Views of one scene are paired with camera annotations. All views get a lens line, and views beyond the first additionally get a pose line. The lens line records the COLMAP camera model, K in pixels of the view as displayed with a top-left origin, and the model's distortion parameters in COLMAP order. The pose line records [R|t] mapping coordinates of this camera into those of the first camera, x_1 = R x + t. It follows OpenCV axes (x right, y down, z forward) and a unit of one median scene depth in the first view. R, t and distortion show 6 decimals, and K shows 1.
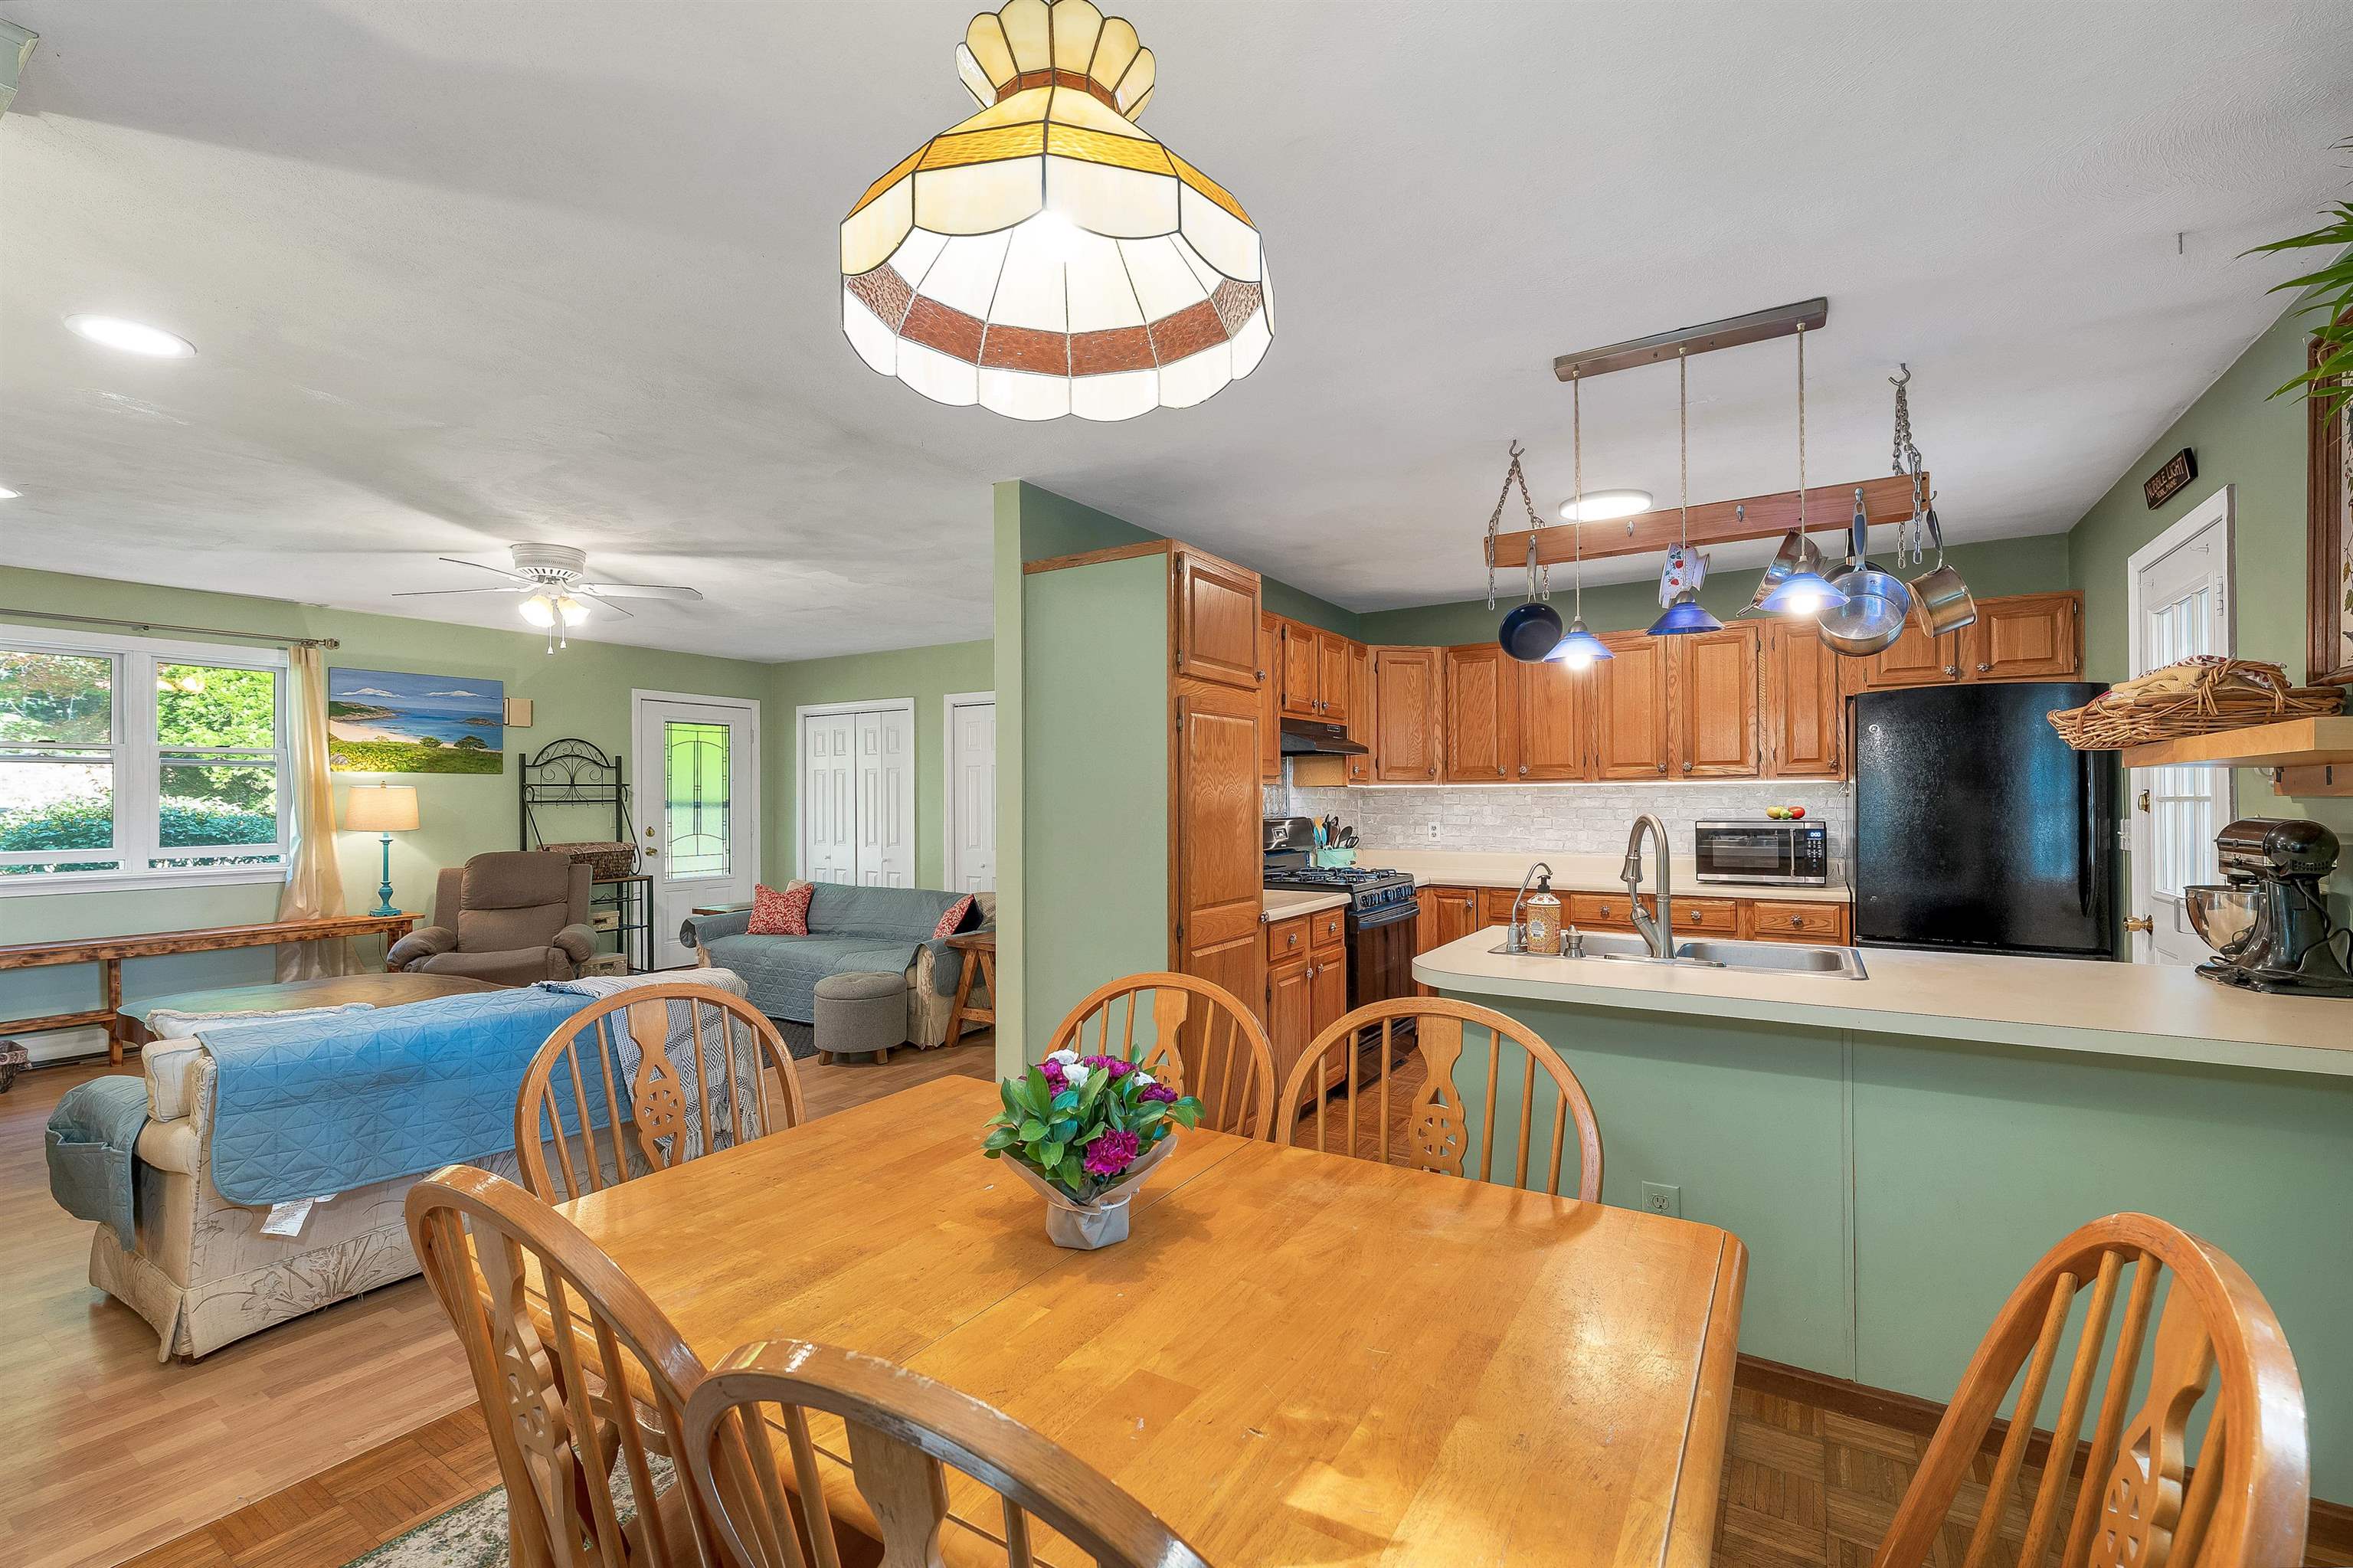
lens RADIAL K [[996.1, 0, 1169.5], [0, 996.1, 784.3], [0, 0, 1]] dist [-0.001534, -0.000211]
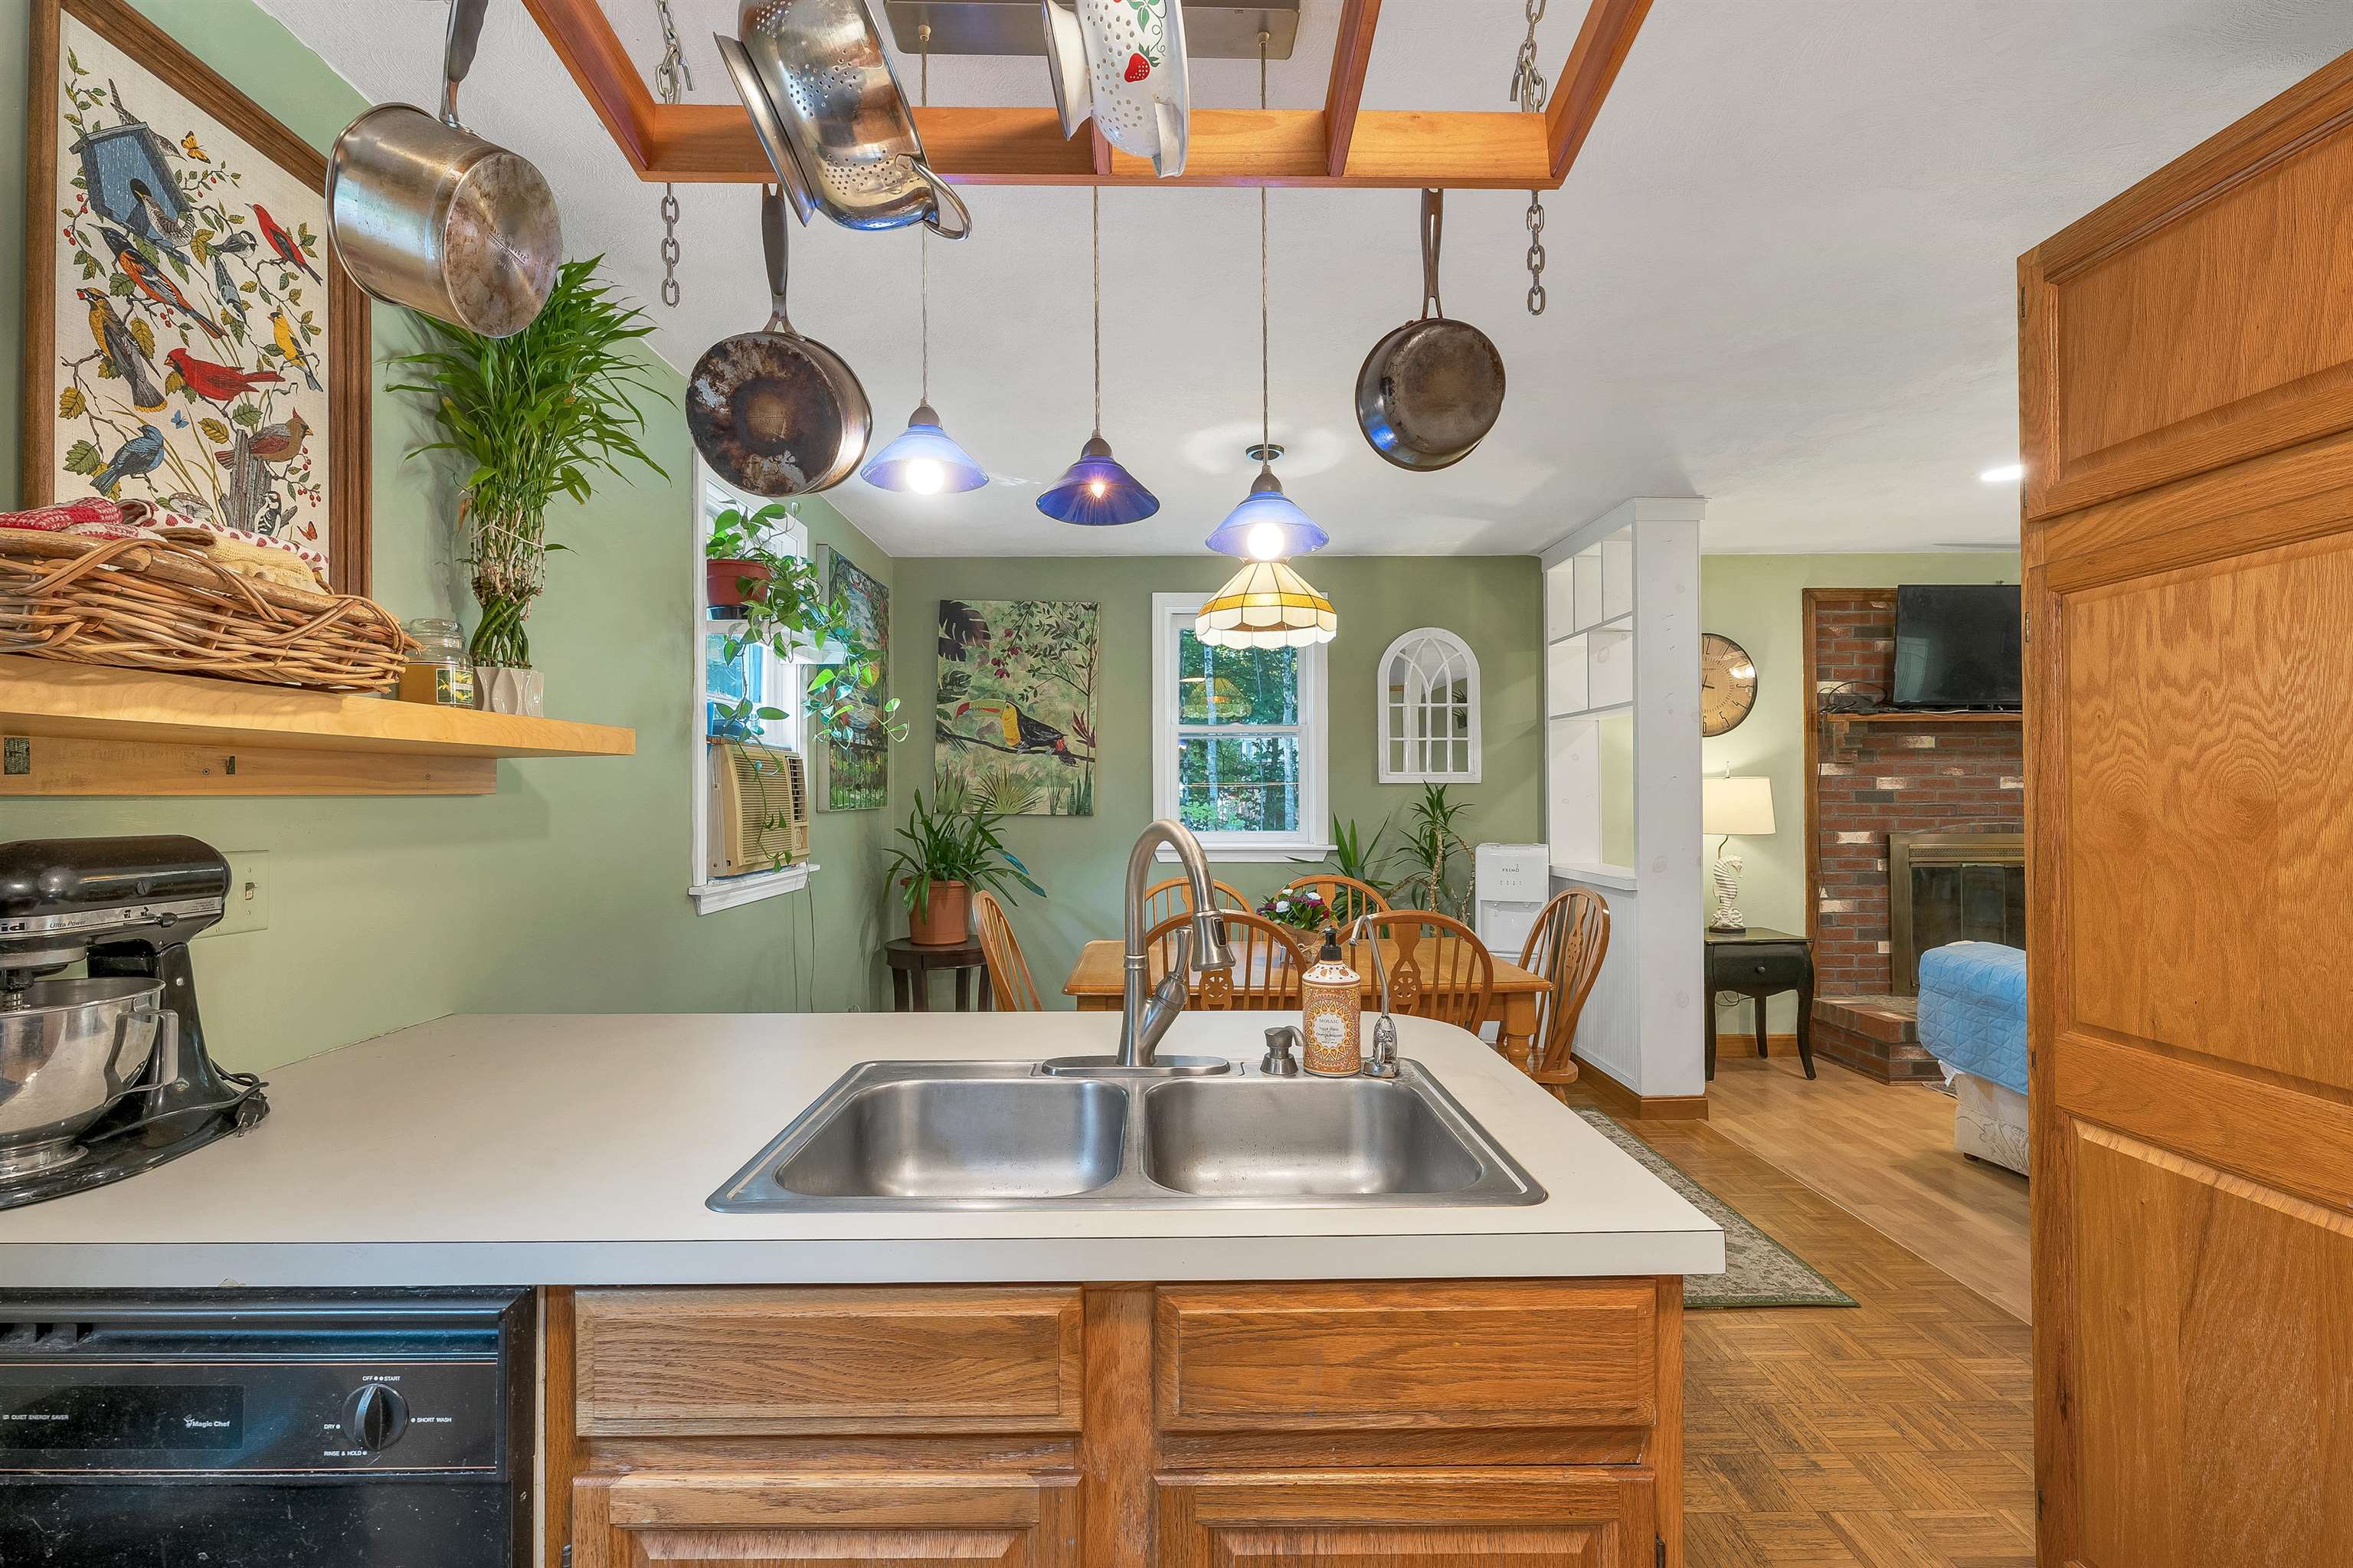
lens RADIAL K [[1009.0, 0, 1176.4], [0, 1009.0, 782.2], [0, 0, 1]] dist [-0.000658, -0.000486]
pose [[-0.834032, 0.002739, -0.551710, 0.342208], [0.016079, 0.999684, -0.019345, 0.009068], [0.551482, -0.025005, -0.833812, 0.643166]]
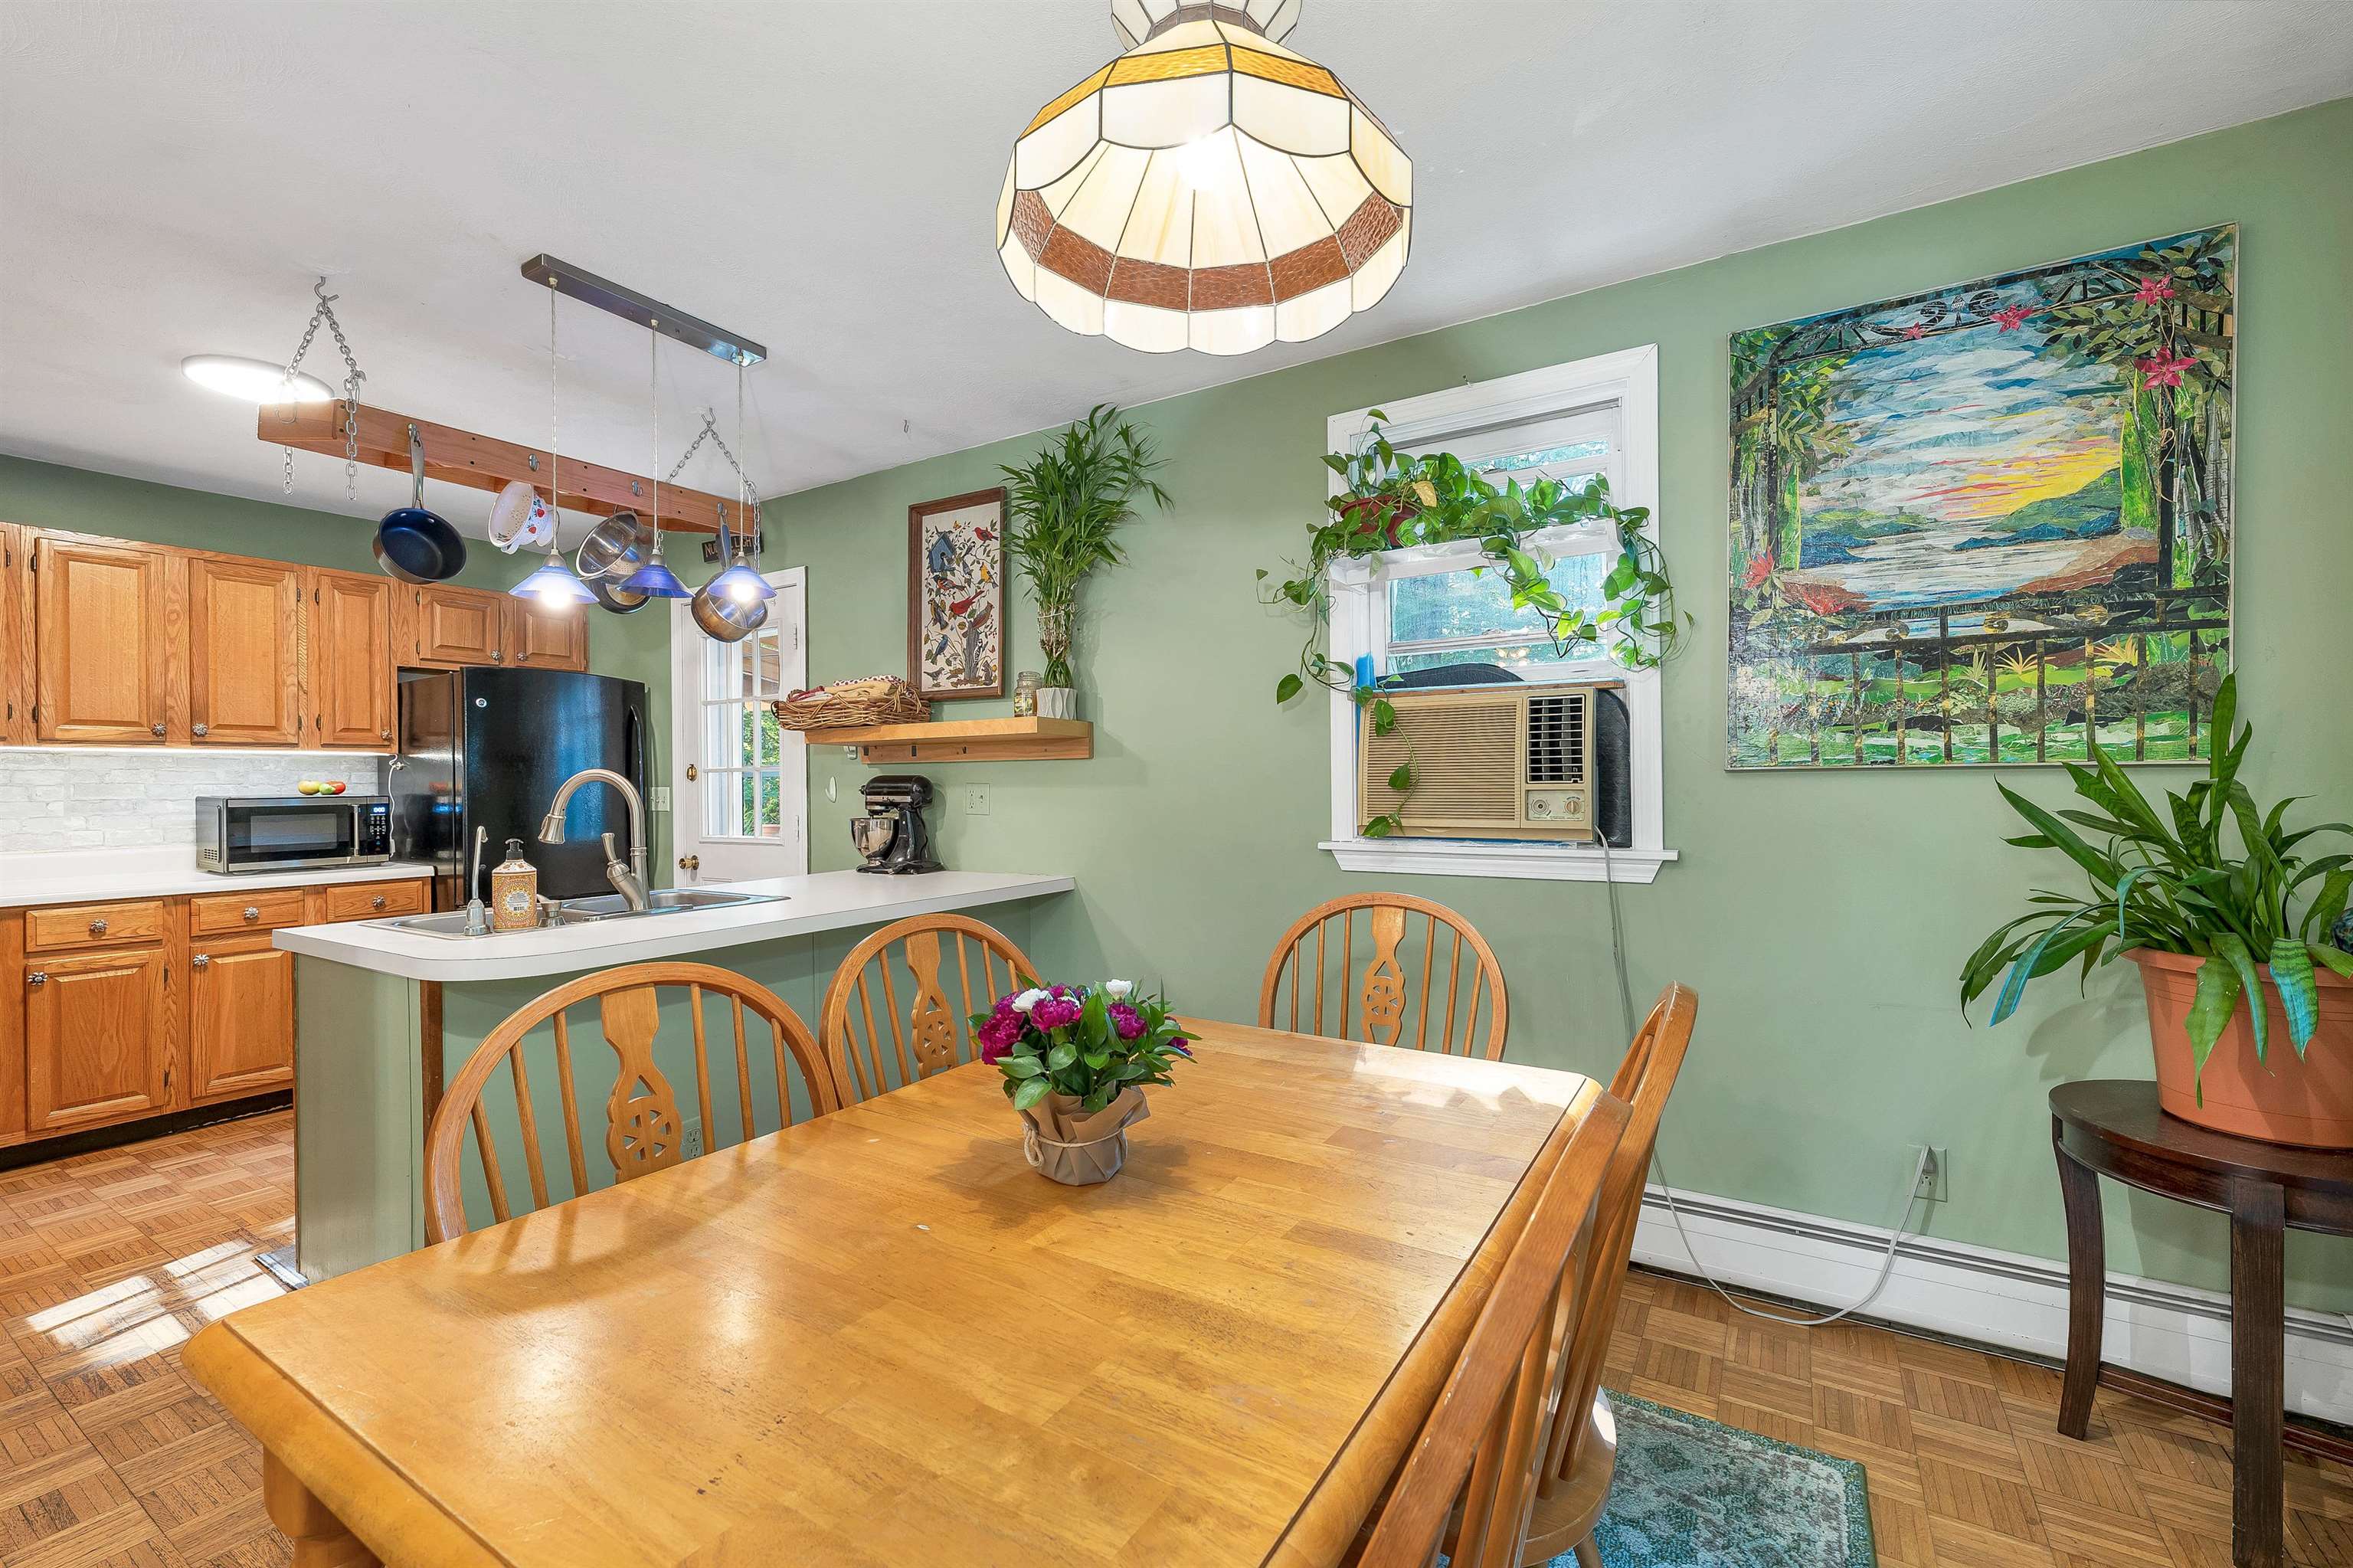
lens RADIAL K [[983.2, 0, 1174.6], [0, 983.2, 788.6], [0, 0, 1]] dist [-0.000924, -0.000106]
pose [[-0.012285, 0.000534, 0.999924, -0.217237], [-0.005342, 0.999986, -0.000600, 0.020509], [-0.999910, -0.005349, -0.012282, 0.199888]]
